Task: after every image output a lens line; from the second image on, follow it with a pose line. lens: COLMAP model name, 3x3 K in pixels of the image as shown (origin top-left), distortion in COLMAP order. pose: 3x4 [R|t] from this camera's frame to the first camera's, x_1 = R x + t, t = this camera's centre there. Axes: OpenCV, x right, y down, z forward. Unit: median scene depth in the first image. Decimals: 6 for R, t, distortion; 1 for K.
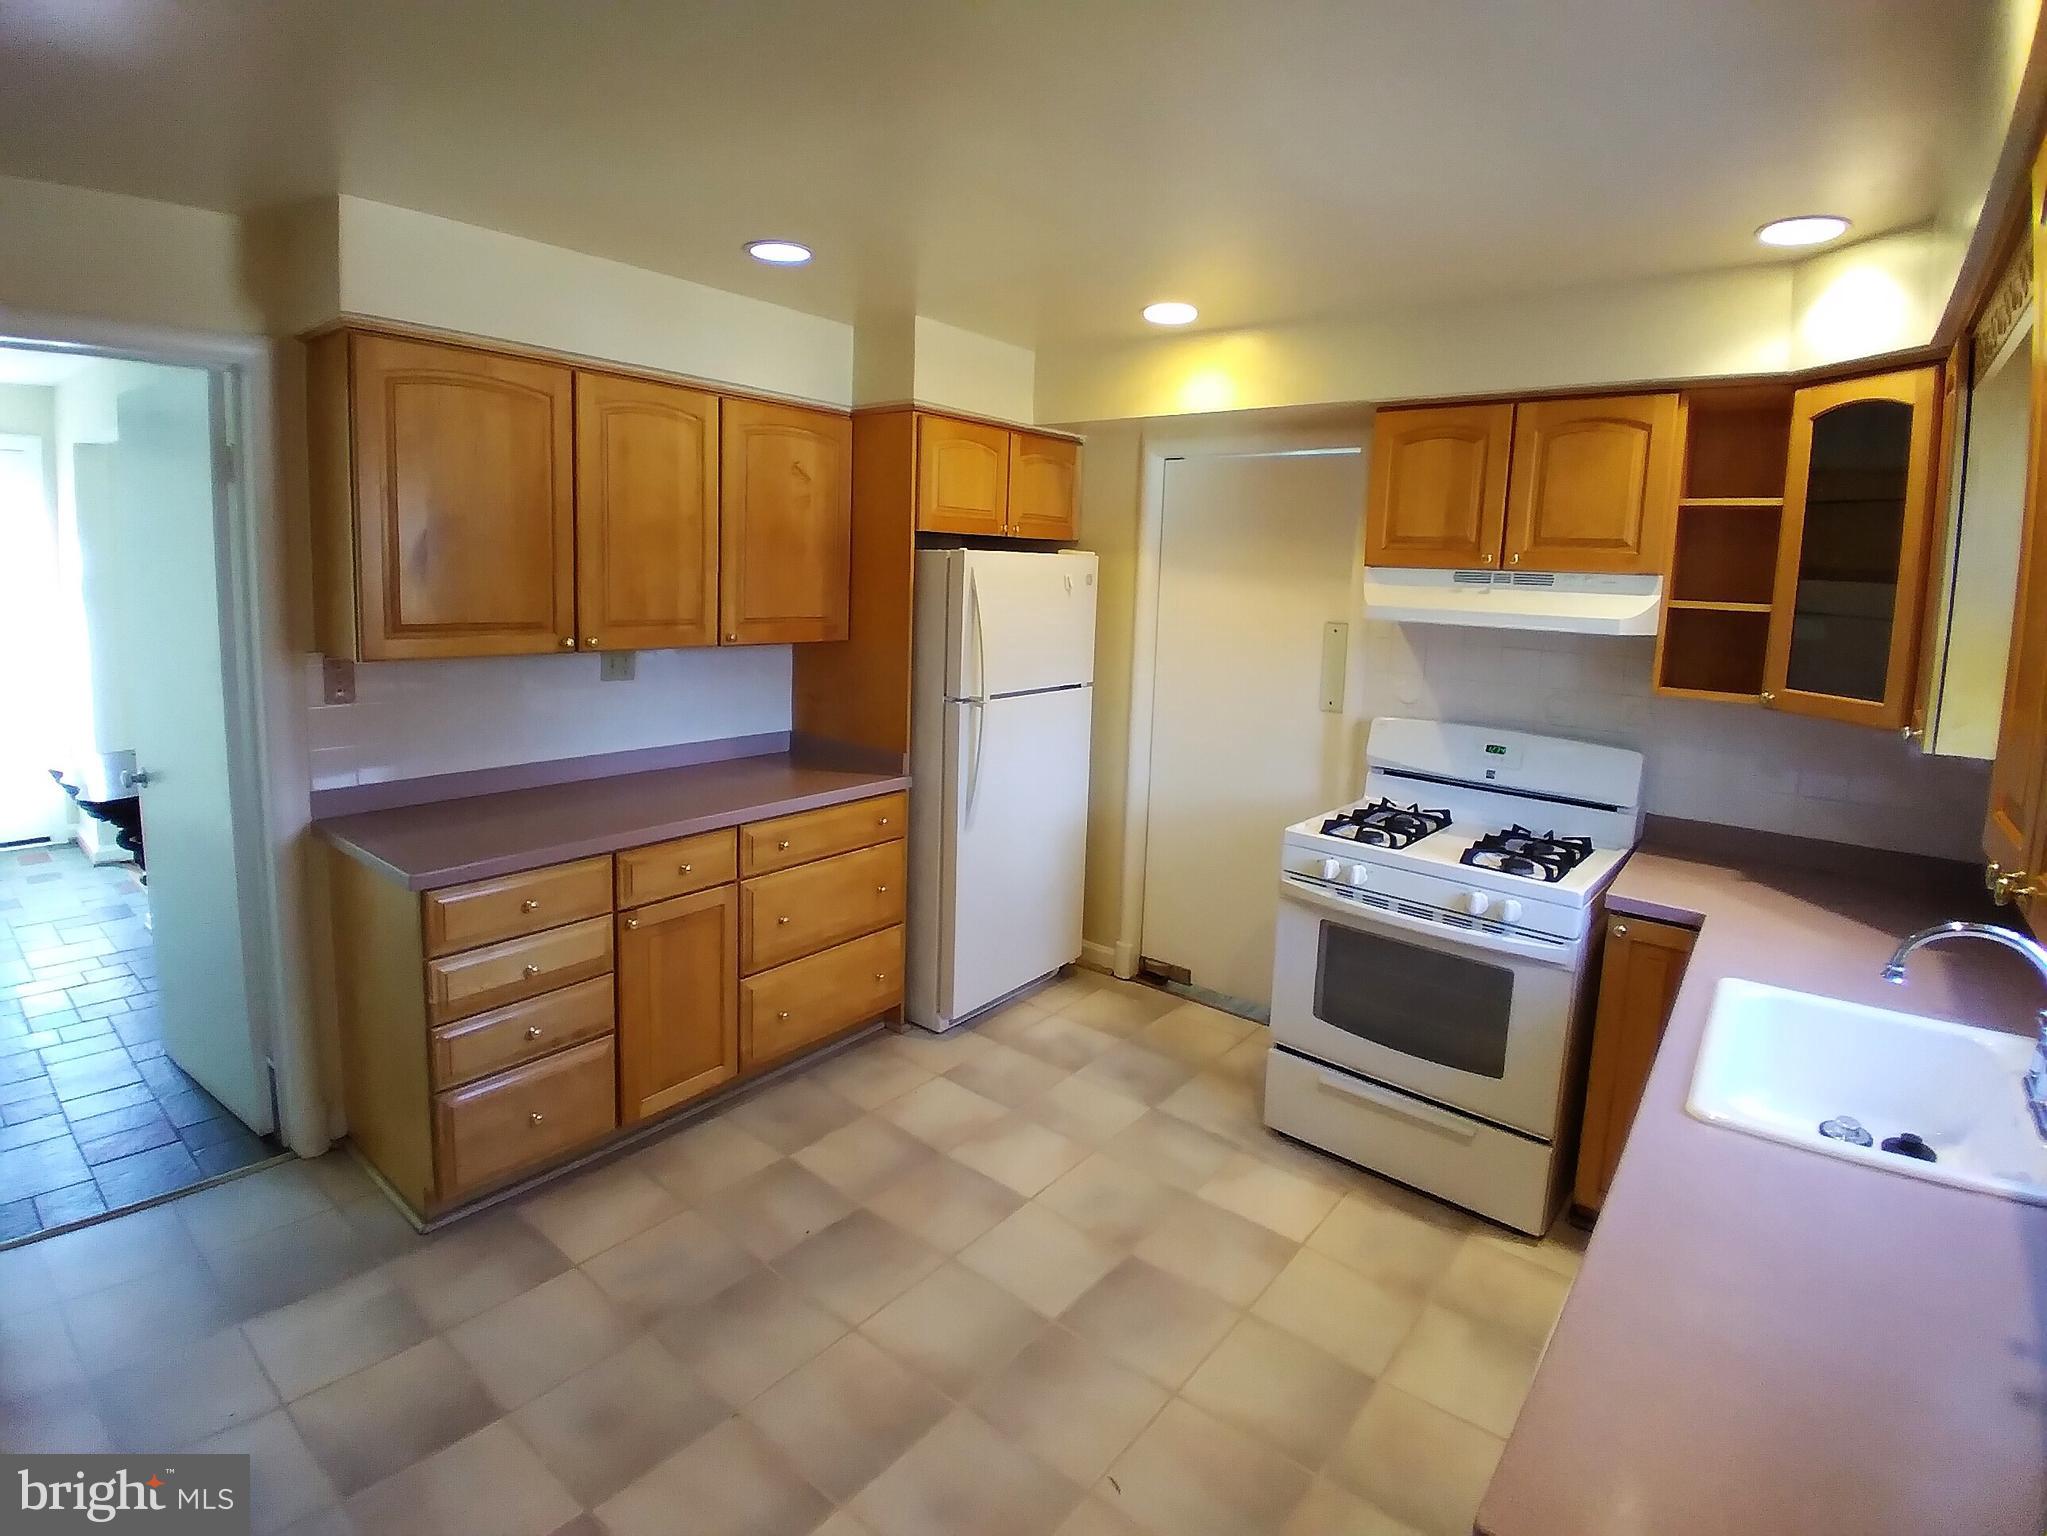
lens RADIAL K [[1014.4, 0, 1010.7], [0, 1014.4, 695.8], [0, 0, 1]] dist [0.000323, -0.050113]
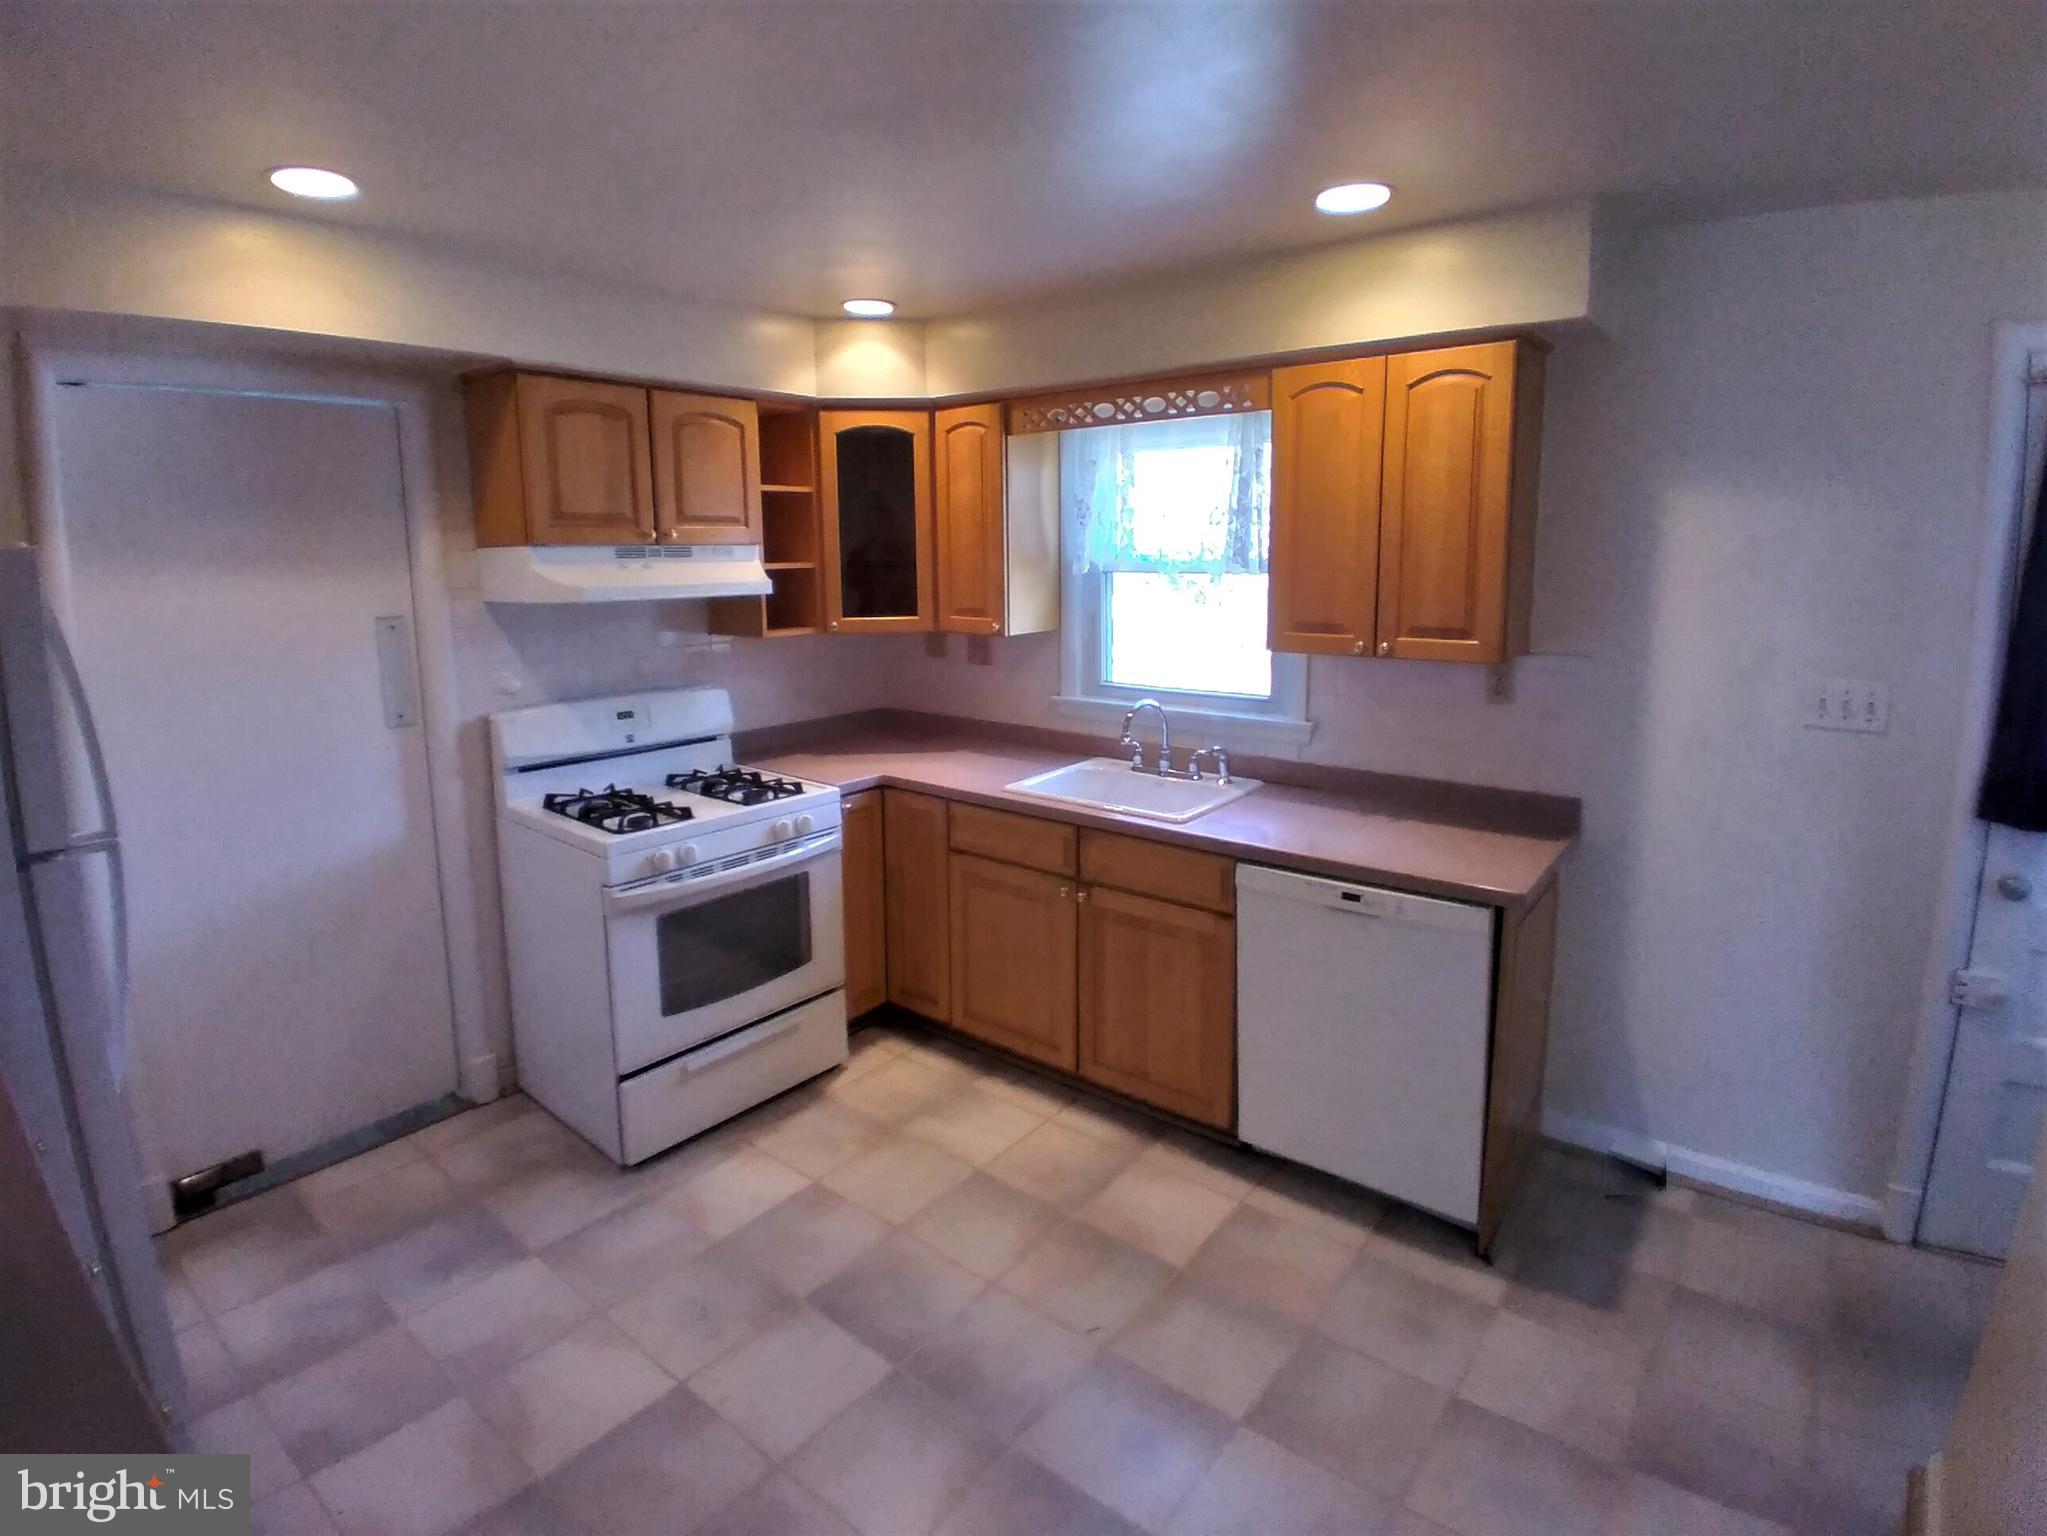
lens RADIAL K [[1014.4, 0, 1010.7], [0, 1014.4, 695.8], [0, 0, 1]] dist [0.000323, -0.050113]
pose [[-0.018154, -0.175412, 0.984328, -0.619391], [0.136719, 0.974807, 0.176237, -0.107809], [-0.990444, 0.137776, 0.006286, 0.652205]]
